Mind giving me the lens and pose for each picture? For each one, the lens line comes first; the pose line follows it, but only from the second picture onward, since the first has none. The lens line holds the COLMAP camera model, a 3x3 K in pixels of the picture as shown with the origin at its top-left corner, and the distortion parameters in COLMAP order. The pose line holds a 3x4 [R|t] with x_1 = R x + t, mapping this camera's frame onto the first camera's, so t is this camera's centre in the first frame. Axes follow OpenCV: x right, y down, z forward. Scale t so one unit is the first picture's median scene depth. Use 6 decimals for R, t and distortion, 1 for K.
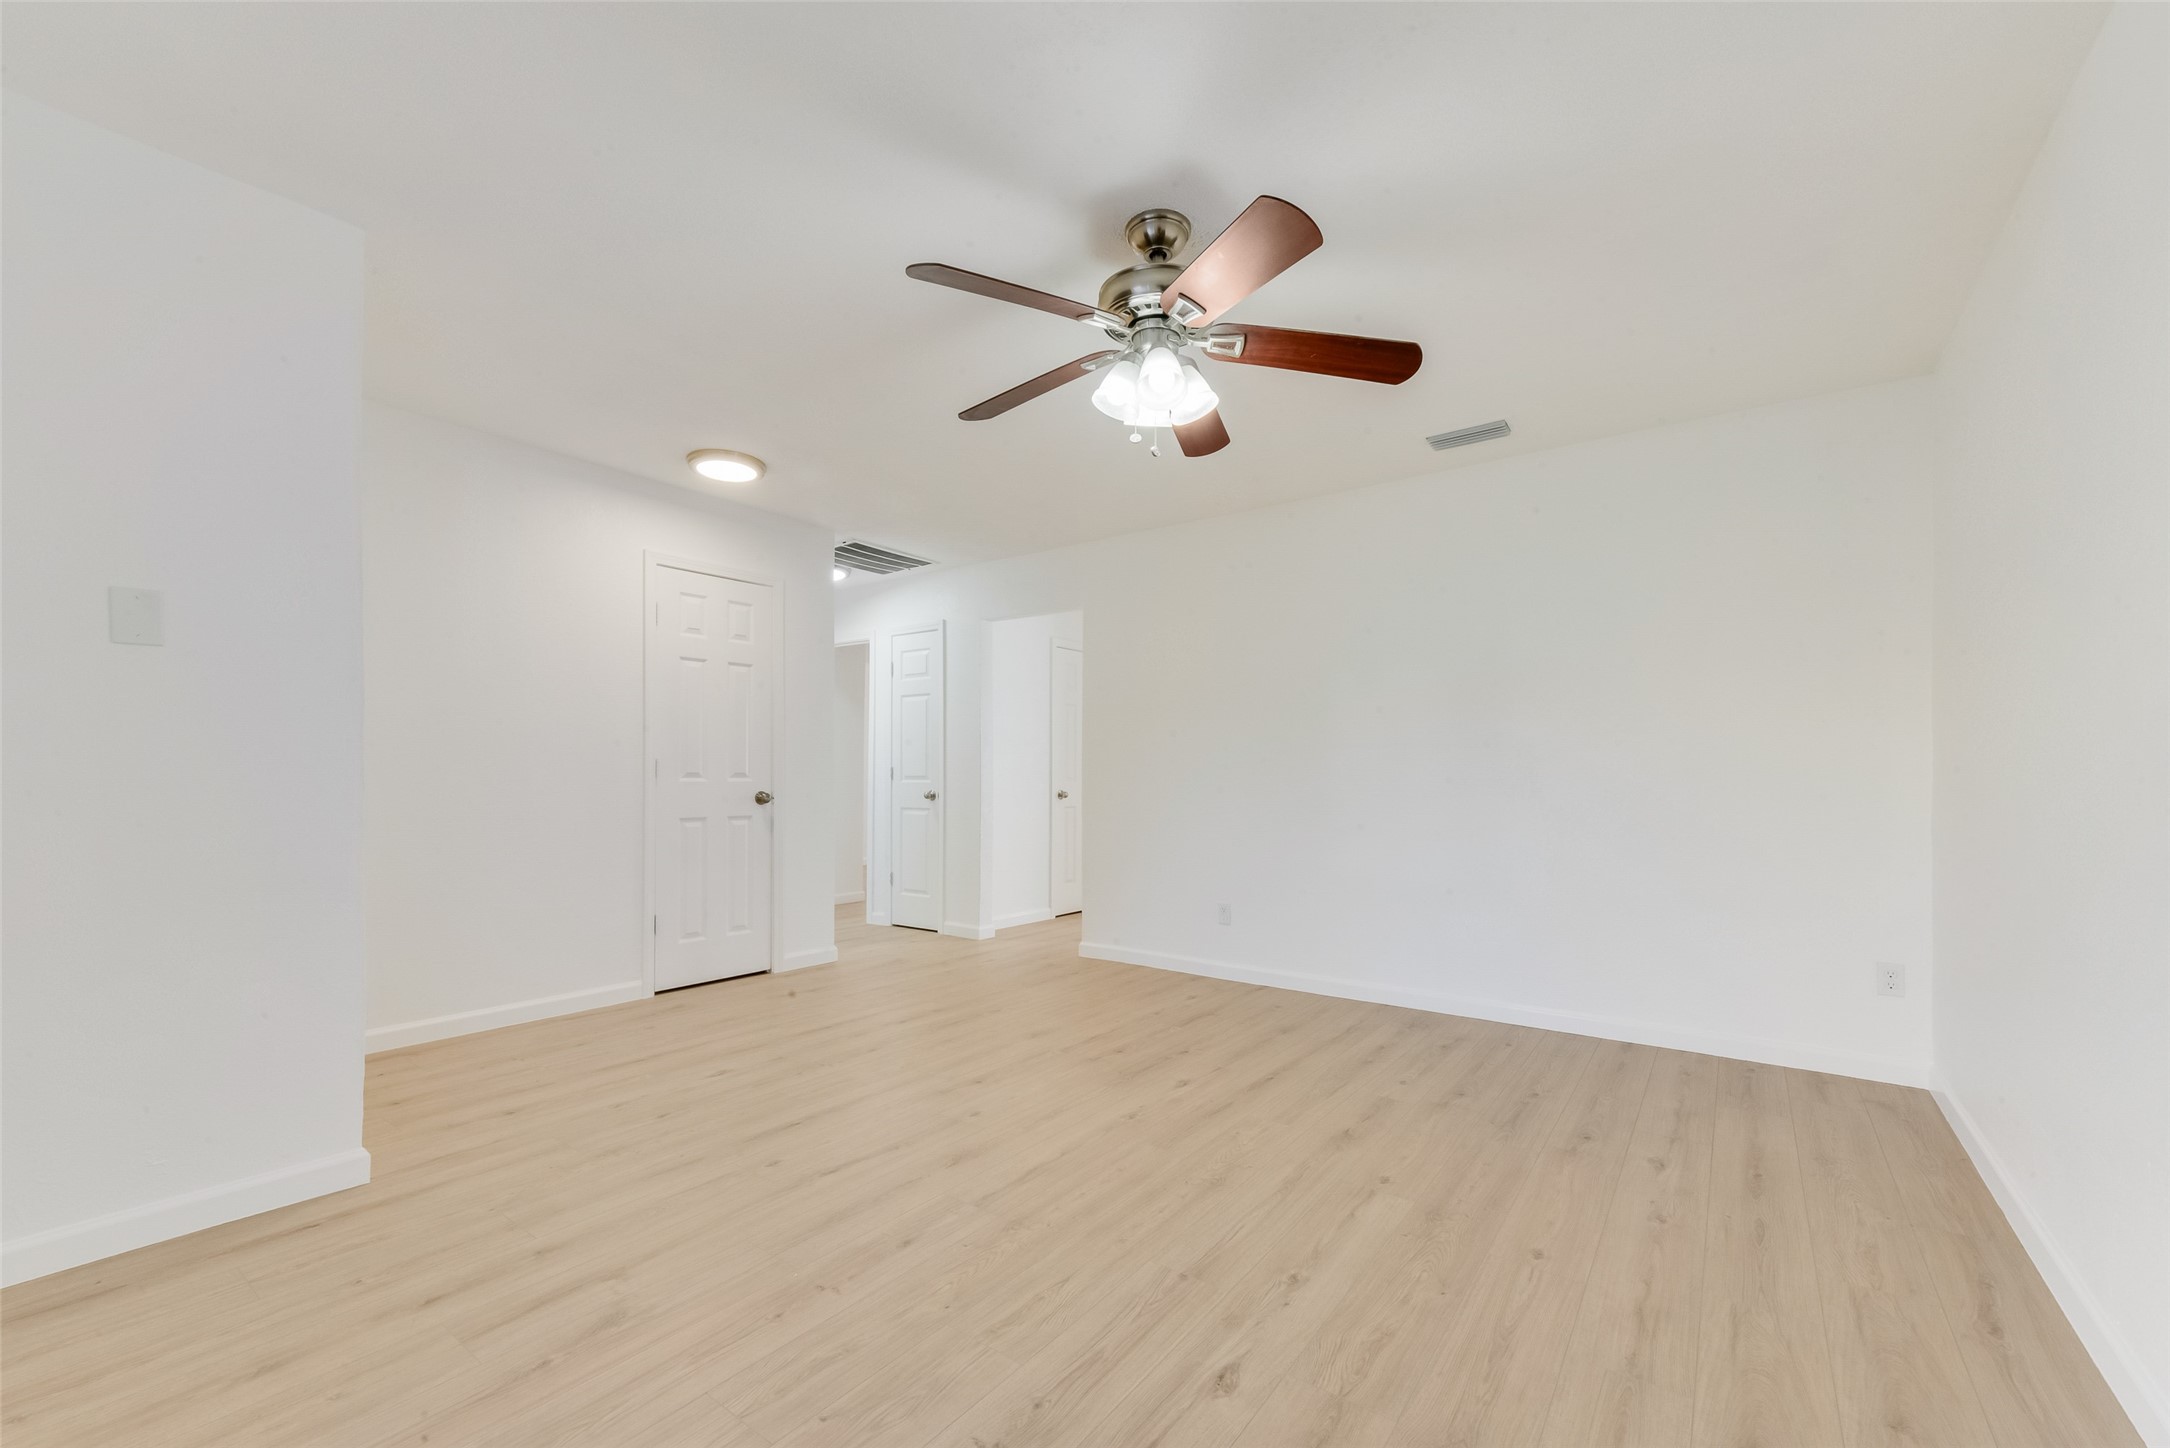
lens RADIAL K [[886.0, 0, 1081.8], [0, 886.0, 731.4], [0, 0, 1]] dist [-0.000339, -0.000104]
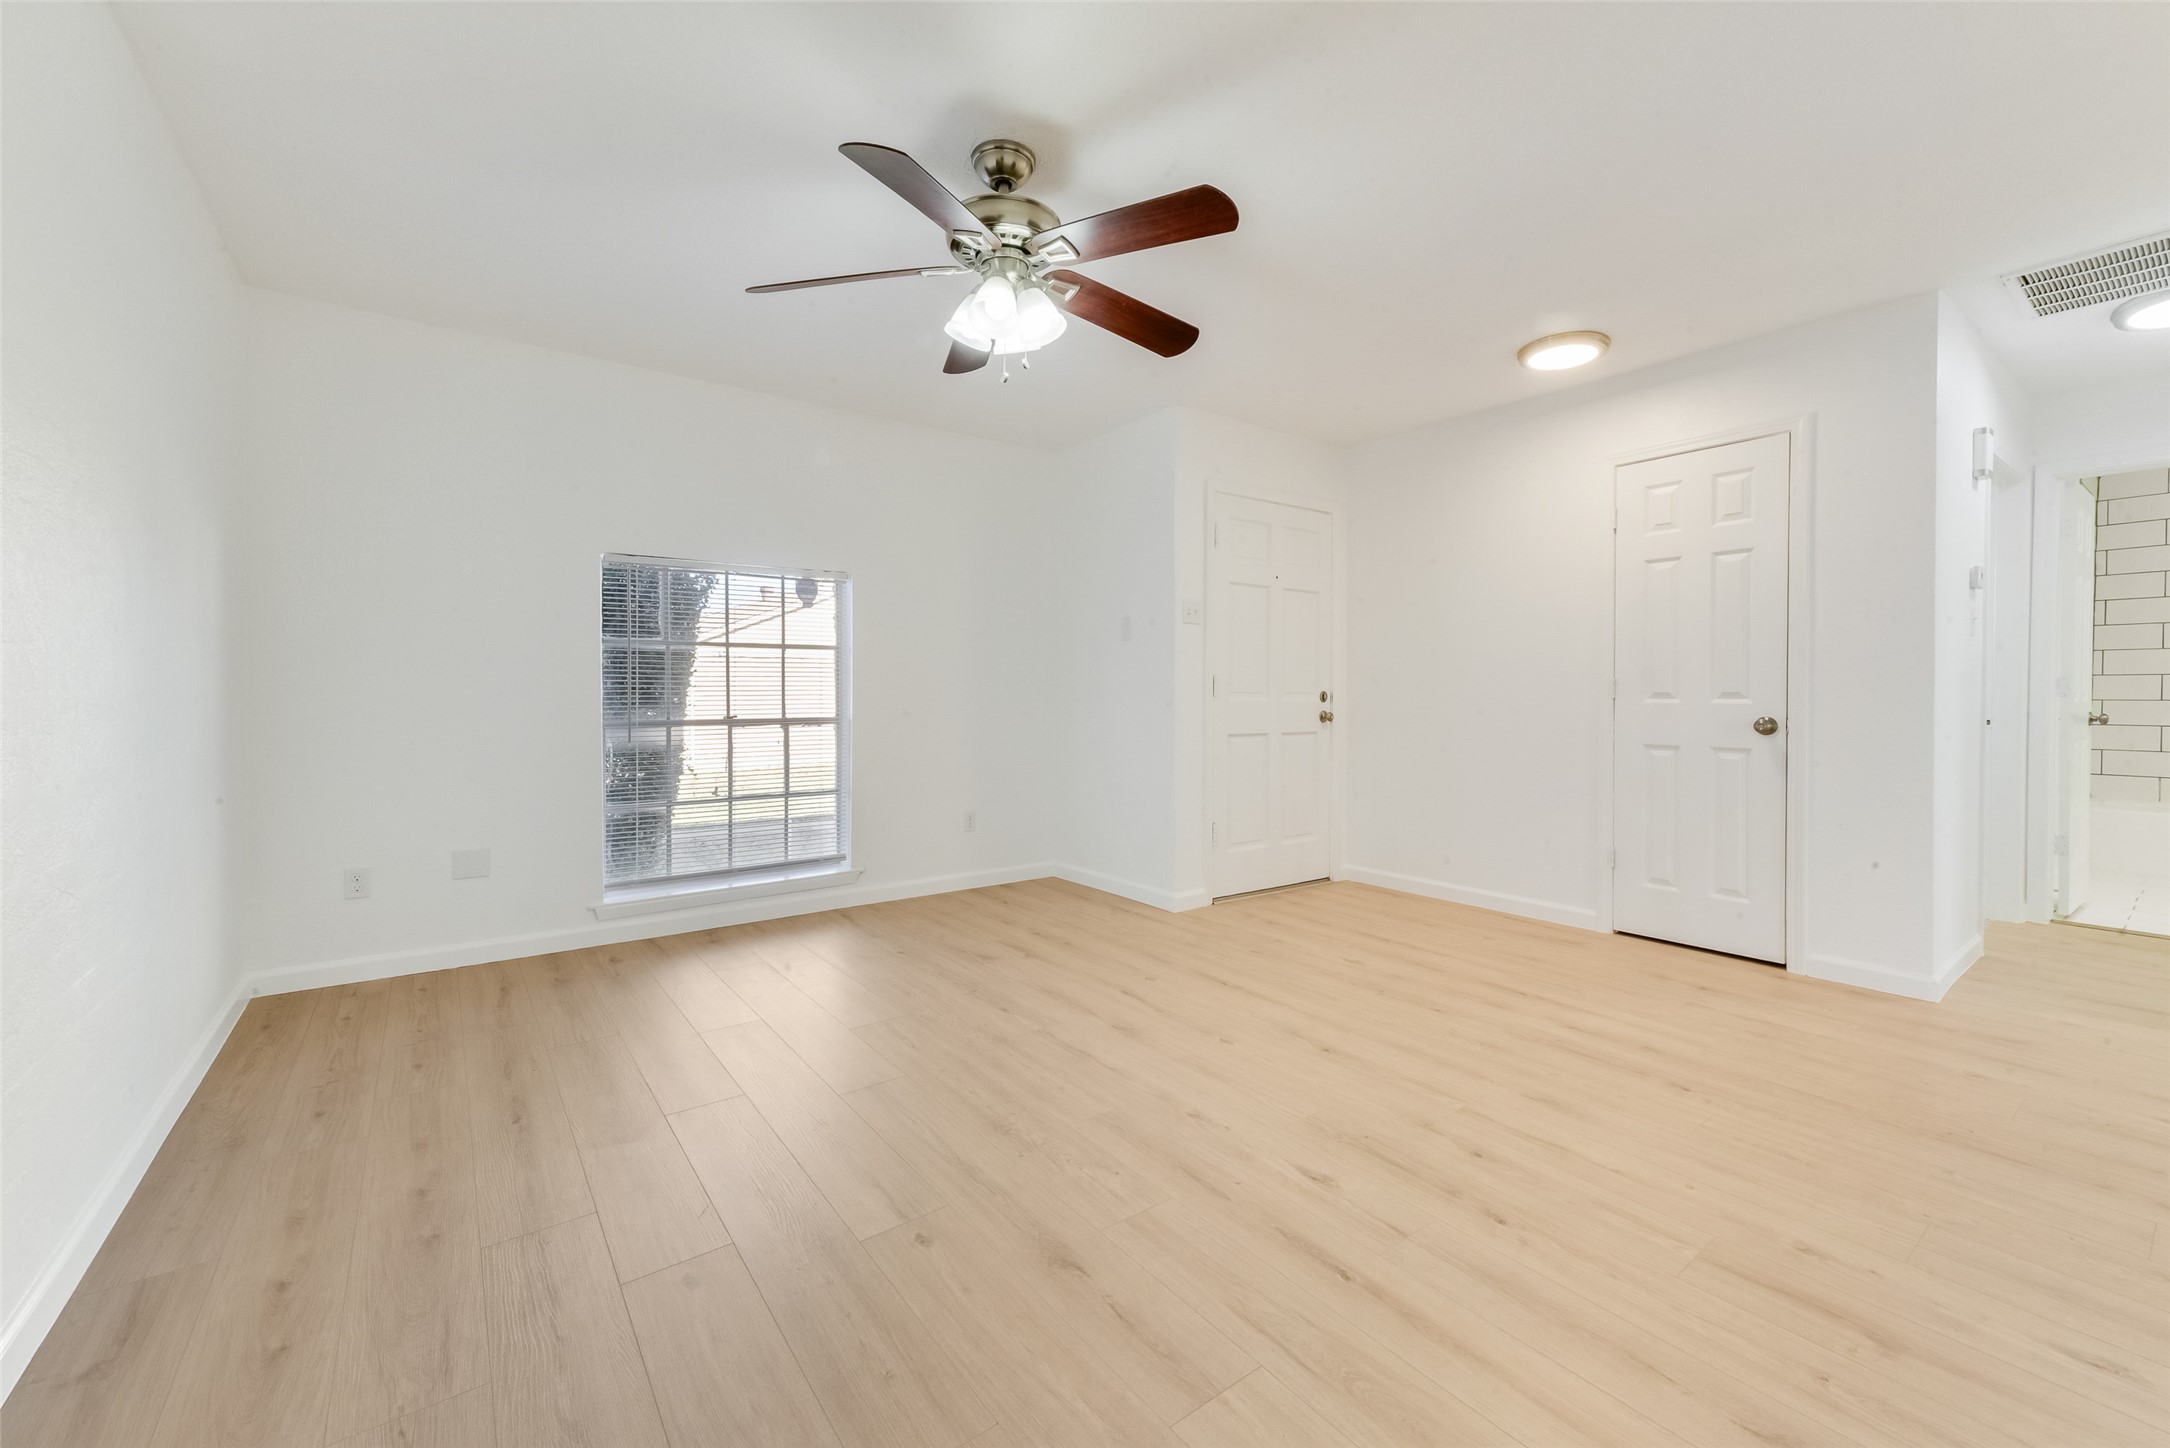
lens RADIAL K [[868.7, 0, 1085.1], [0, 868.7, 713.9], [0, 0, 1]] dist [0.000270, 0.000165]
pose [[-0.290898, 0.016644, -0.956609, 0.741510], [0.045729, 0.998948, 0.003475, 0.055574], [0.955661, -0.042734, -0.291353, 1.021512]]
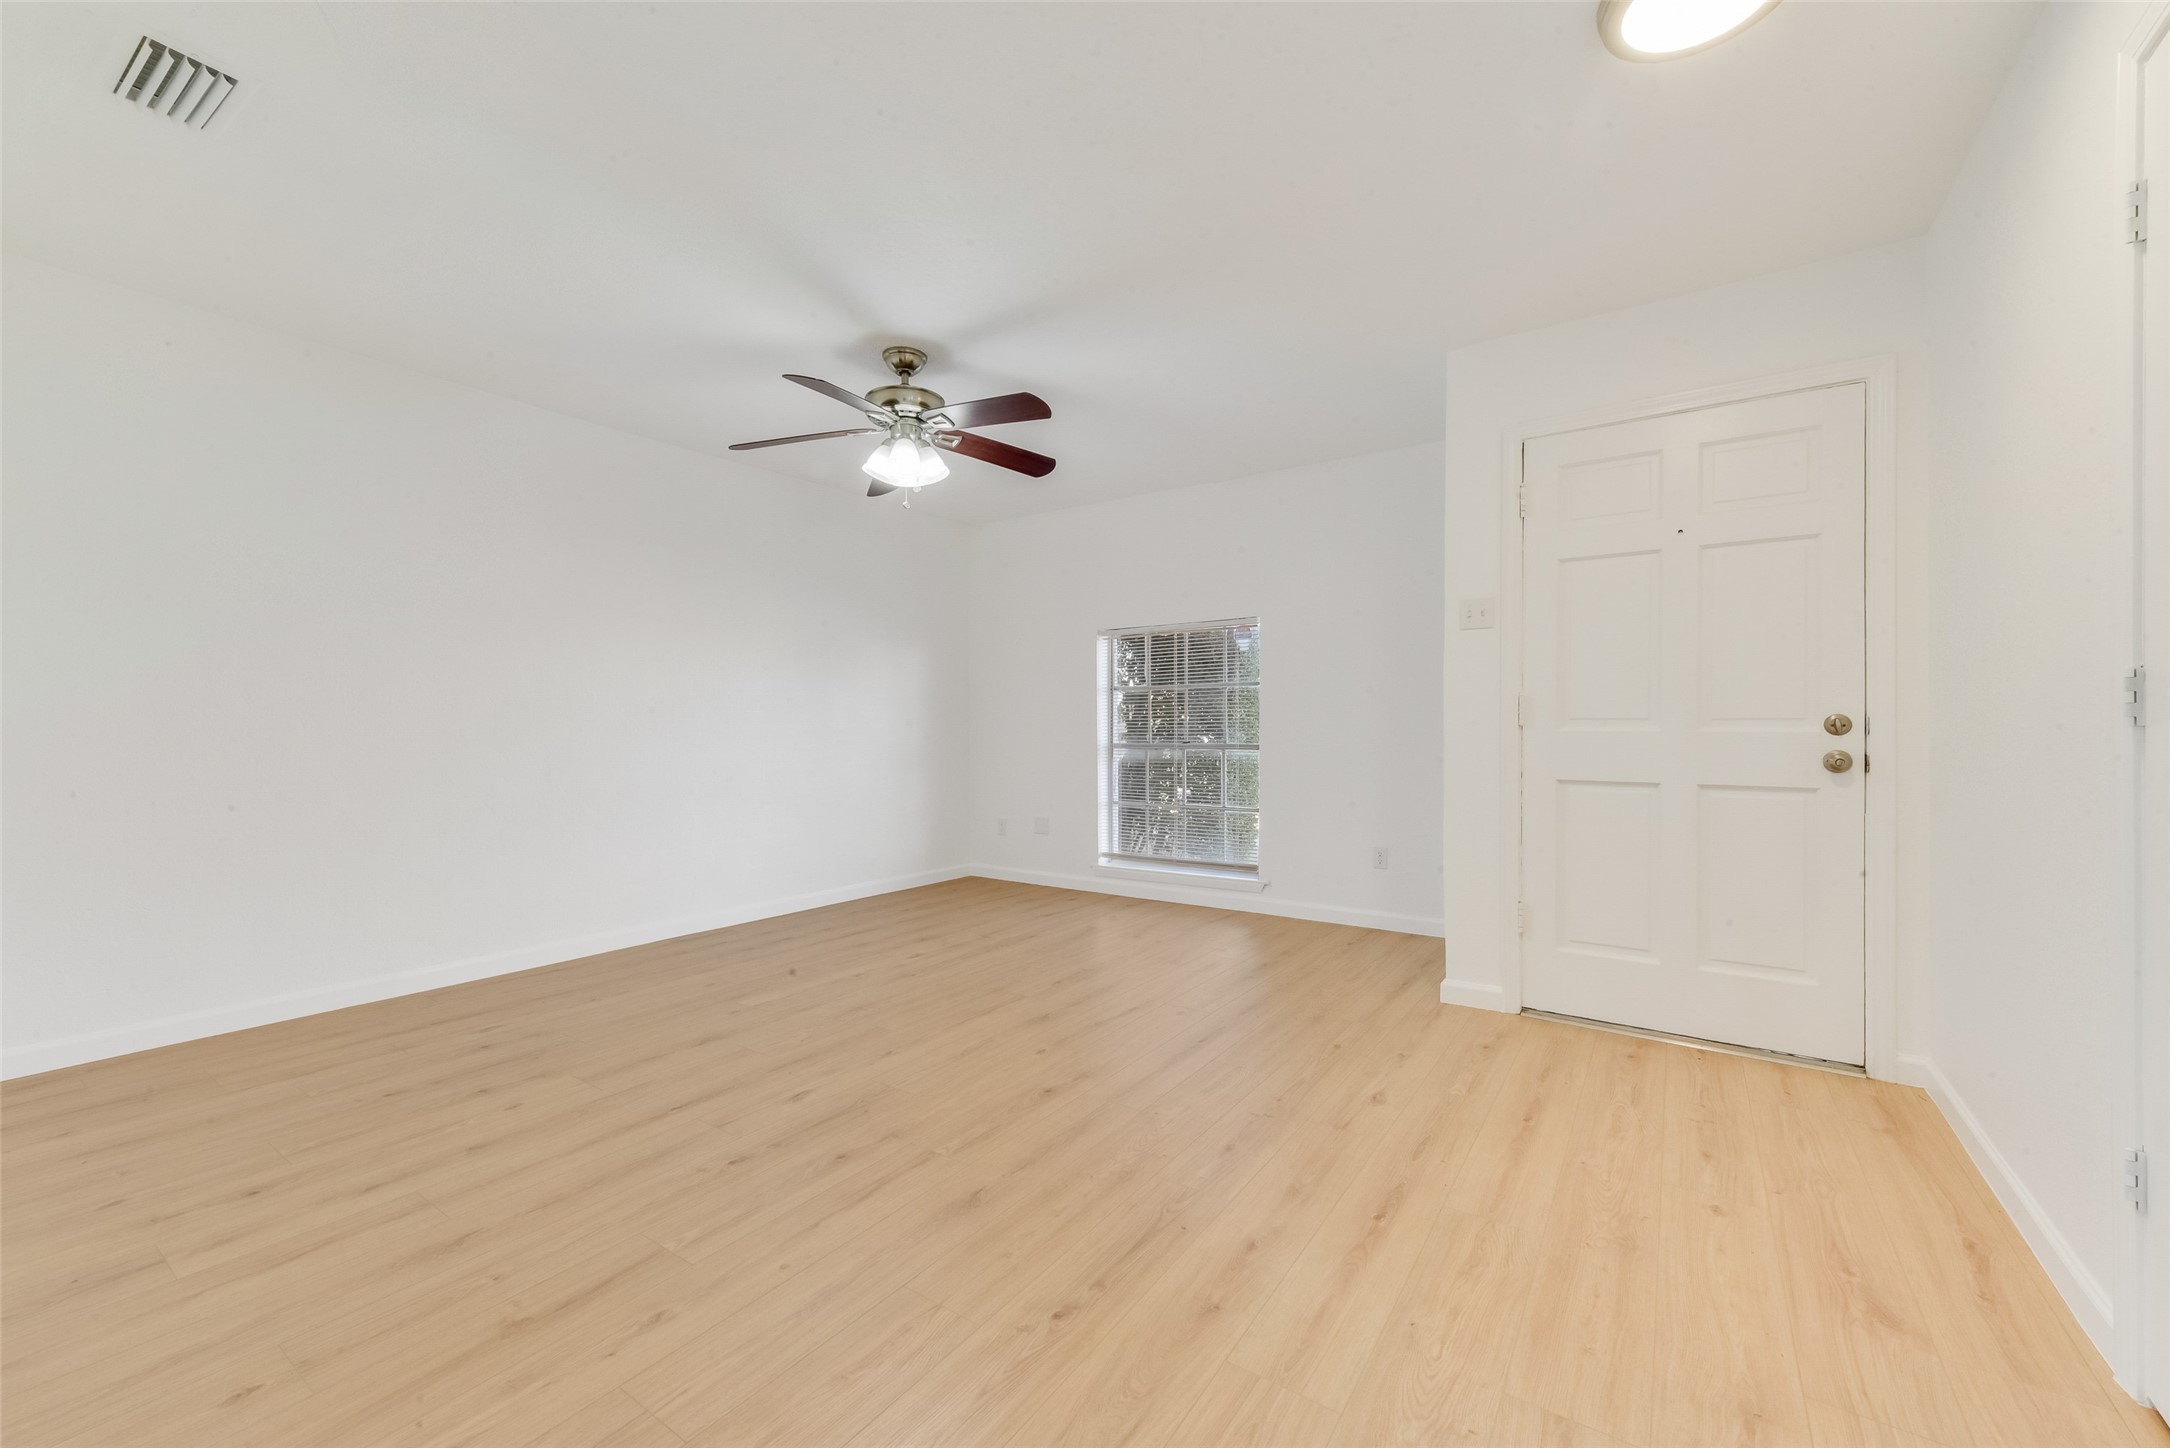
lens RADIAL K [[865.9, 0, 1085.0], [0, 865.9, 724.0], [0, 0, 1]] dist [0.015119, -0.000026]
pose [[-0.999525, -0.003166, -0.030654, -0.122994], [-0.001599, 0.998696, -0.051019, 0.092973], [0.030775, -0.050945, -0.998227, 1.802432]]
